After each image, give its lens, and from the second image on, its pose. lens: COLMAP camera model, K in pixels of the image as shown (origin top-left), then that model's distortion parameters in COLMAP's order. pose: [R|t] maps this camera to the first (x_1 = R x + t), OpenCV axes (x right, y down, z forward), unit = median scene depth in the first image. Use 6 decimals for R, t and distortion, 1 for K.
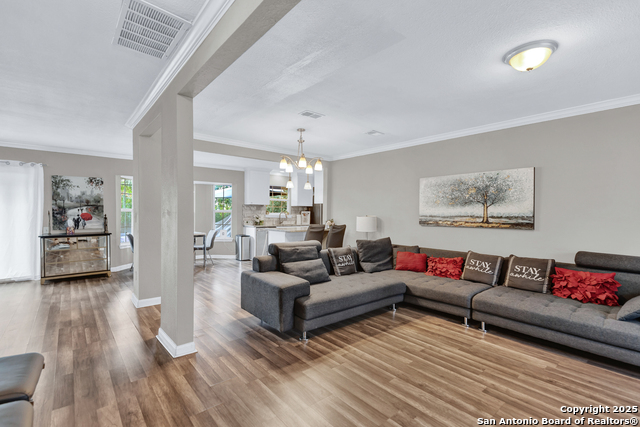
lens RADIAL K [[294.3, 0, 316.6], [0, 294.3, 215.9], [0, 0, 1]] dist [0.009443, -0.000253]
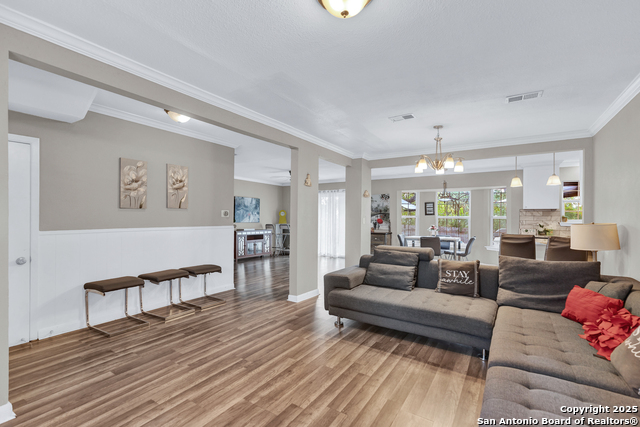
lens RADIAL K [[294.3, 0, 316.6], [0, 294.3, 215.9], [0, 0, 1]] dist [0.009443, -0.000253]
pose [[0.289794, -0.009402, -0.957043, 0.937621], [-0.015660, 0.999771, -0.014564, 0.003636], [0.956961, 0.019207, 0.289581, 0.495832]]
